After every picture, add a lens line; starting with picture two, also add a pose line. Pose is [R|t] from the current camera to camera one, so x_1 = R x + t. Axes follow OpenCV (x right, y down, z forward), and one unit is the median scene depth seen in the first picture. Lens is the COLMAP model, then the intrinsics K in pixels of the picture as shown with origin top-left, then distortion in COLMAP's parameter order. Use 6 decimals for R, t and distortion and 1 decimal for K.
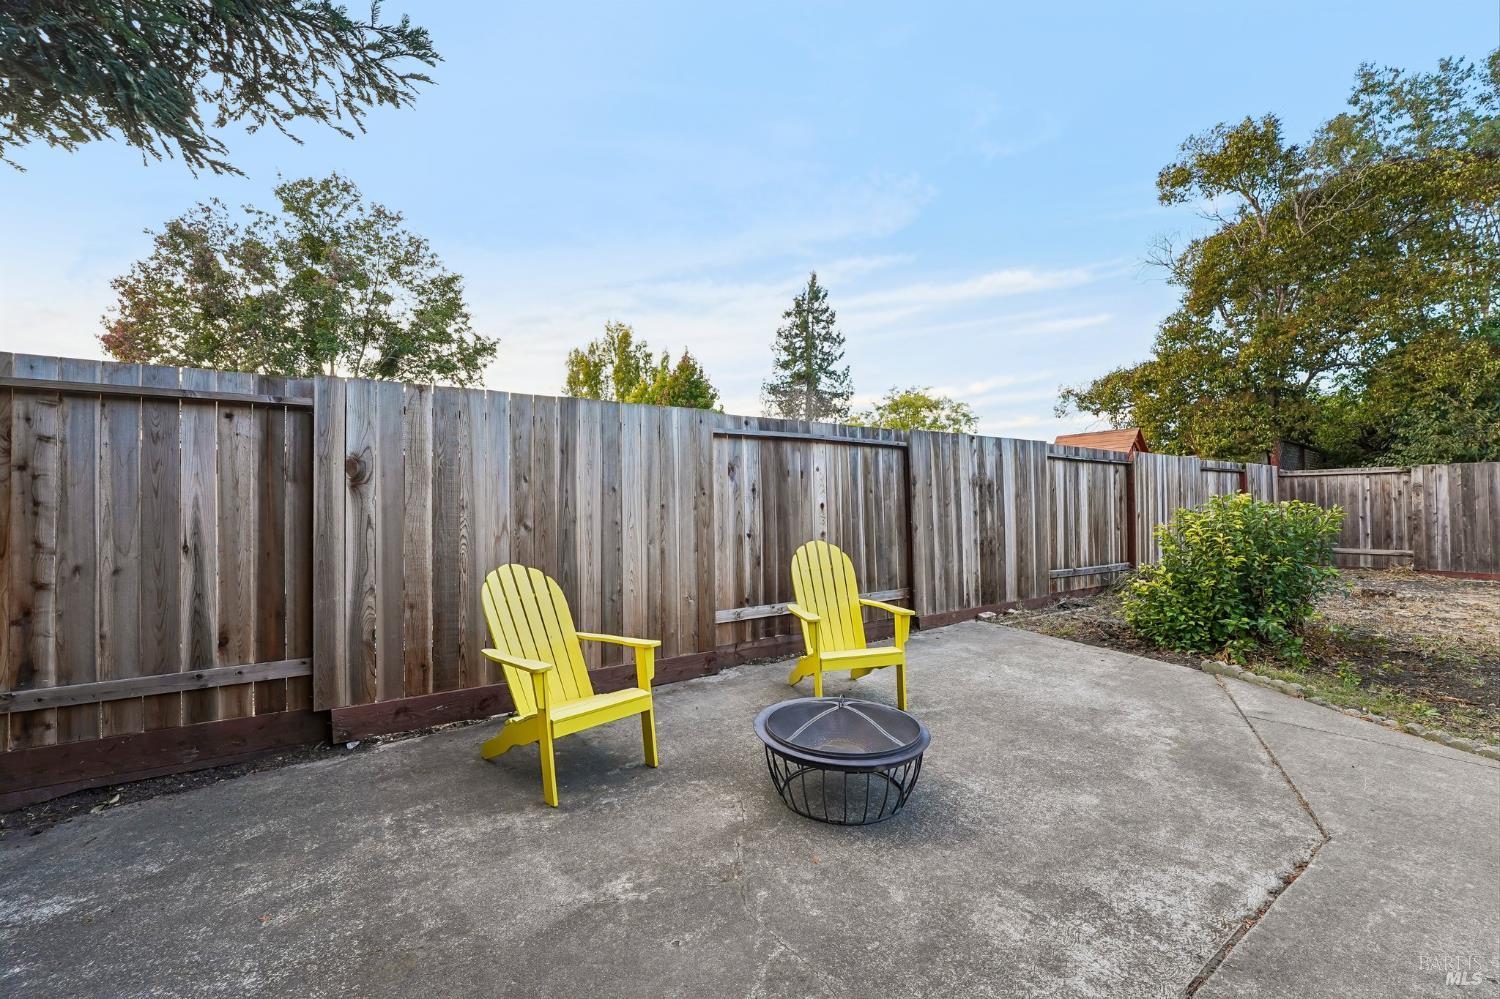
lens RADIAL K [[611.1, 0, 749.7], [0, 611.1, 503.6], [0, 0, 1]] dist [-0.029792, 0.003210]
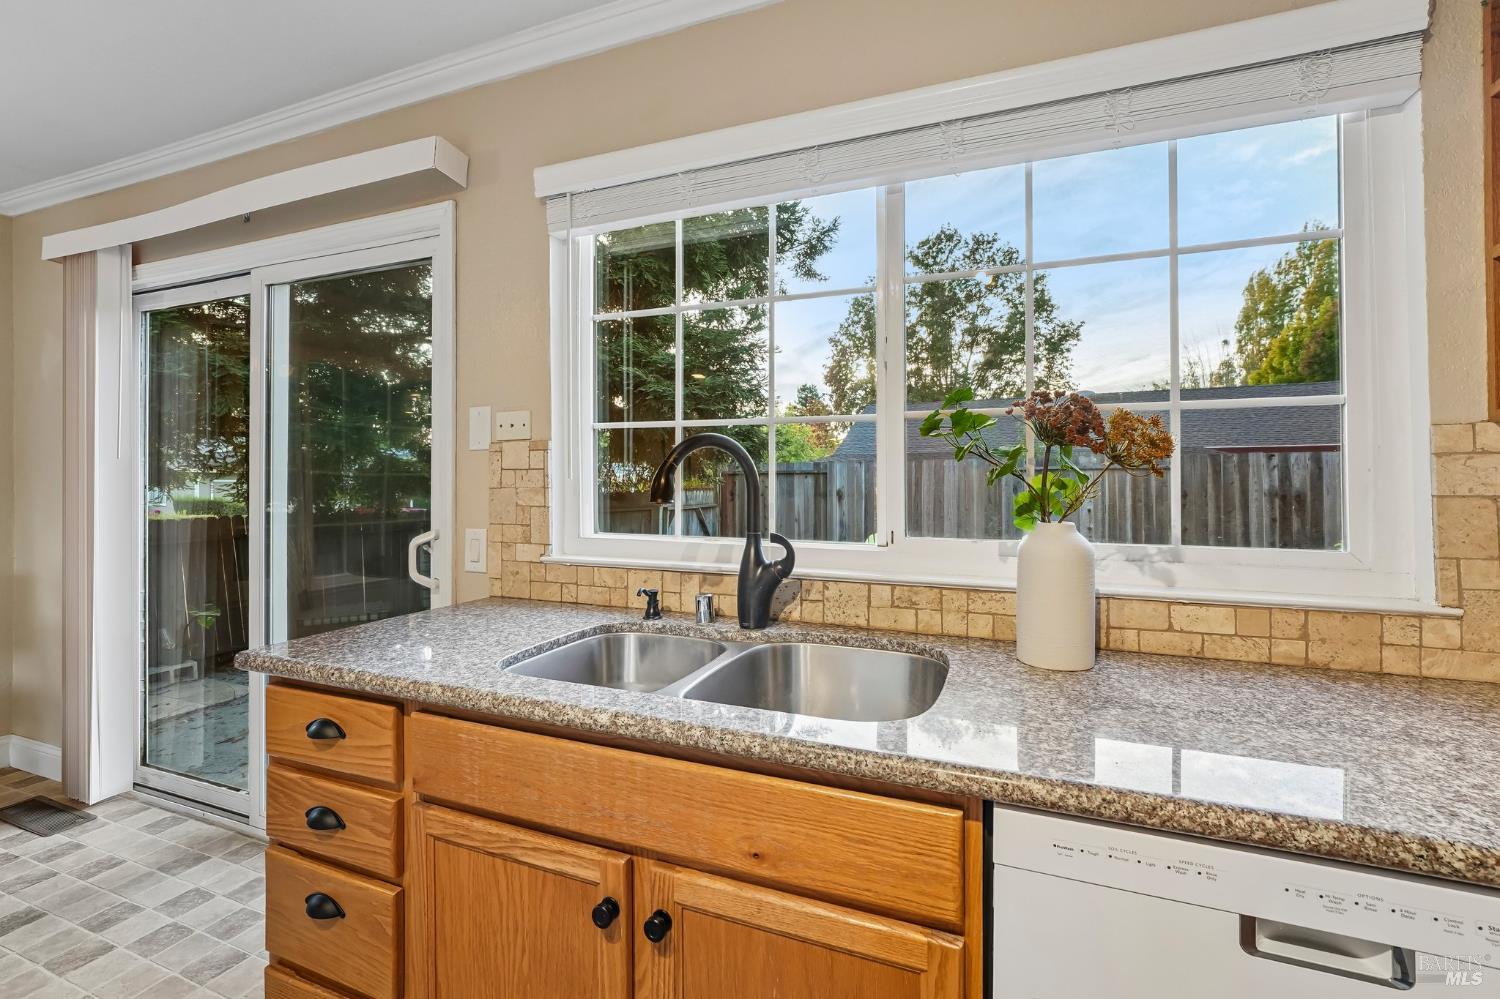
lens RADIAL K [[642.0, 0, 750.0], [0, 642.0, 499.5], [0, 0, 1]] dist [0.000607, 0.000210]
pose [[0.554657, 0.037530, -0.831232, 0.869111], [0.014530, 0.998393, 0.054773, -0.110256], [0.831952, -0.042458, 0.553220, -0.541514]]
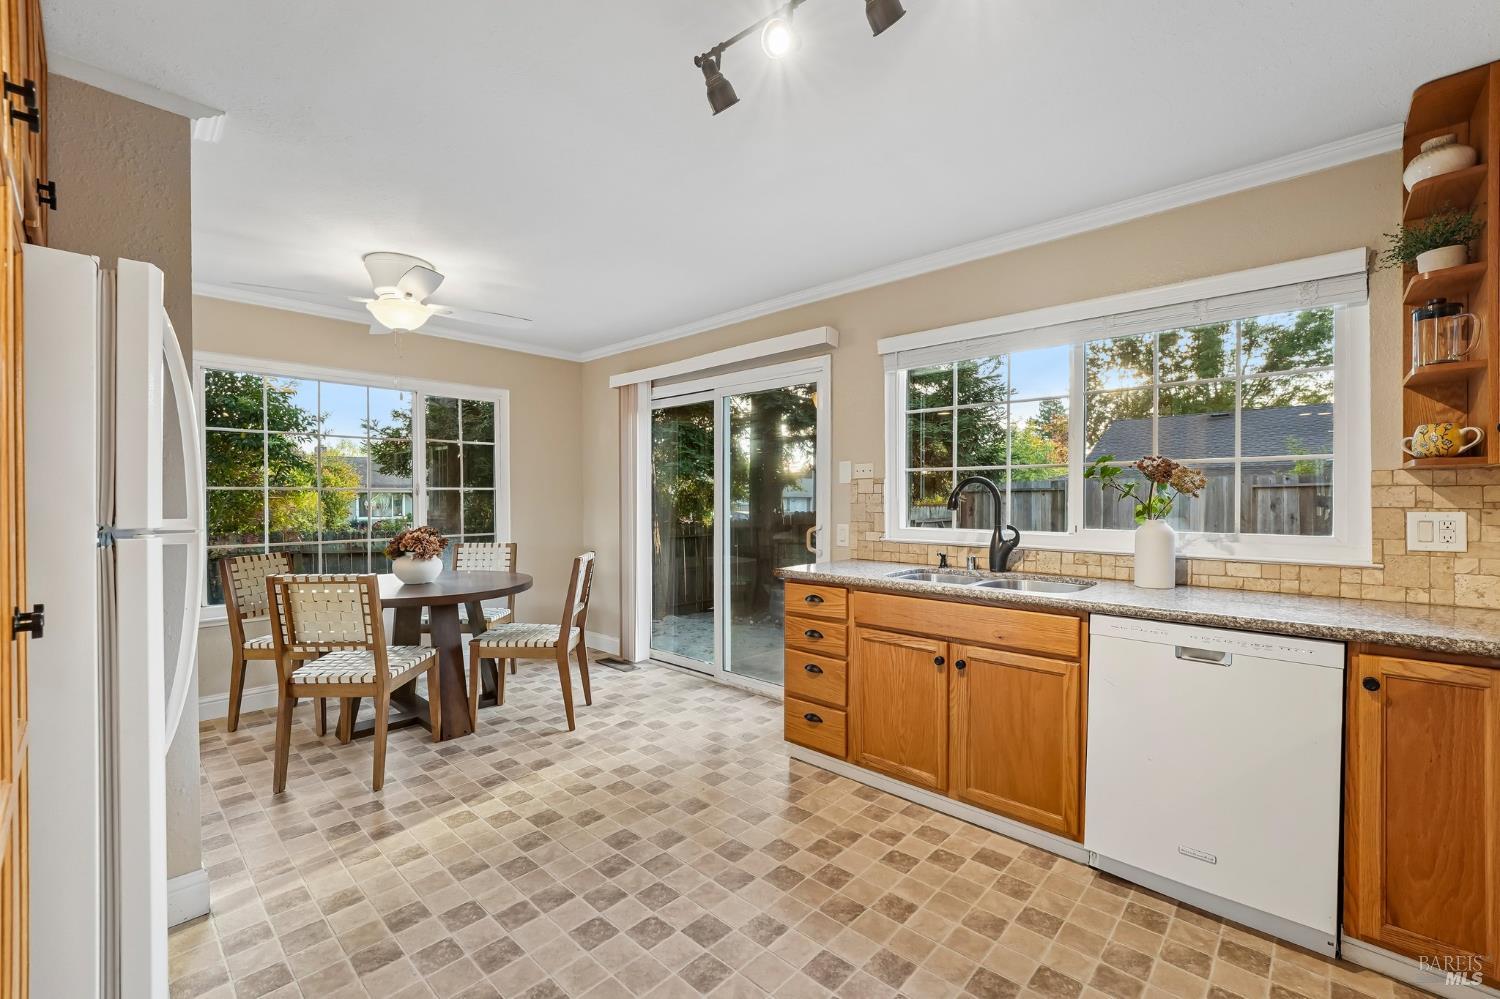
lens RADIAL K [[615.0, 0, 746.6], [0, 615.0, 508.9], [0, 0, 1]] dist [-0.009875, 0.000114]
pose [[0.214558, 0.030356, -0.976239, 1.089146], [0.024621, 0.999031, 0.036476, -0.118831], [0.976401, -0.031863, 0.213603, -0.696898]]
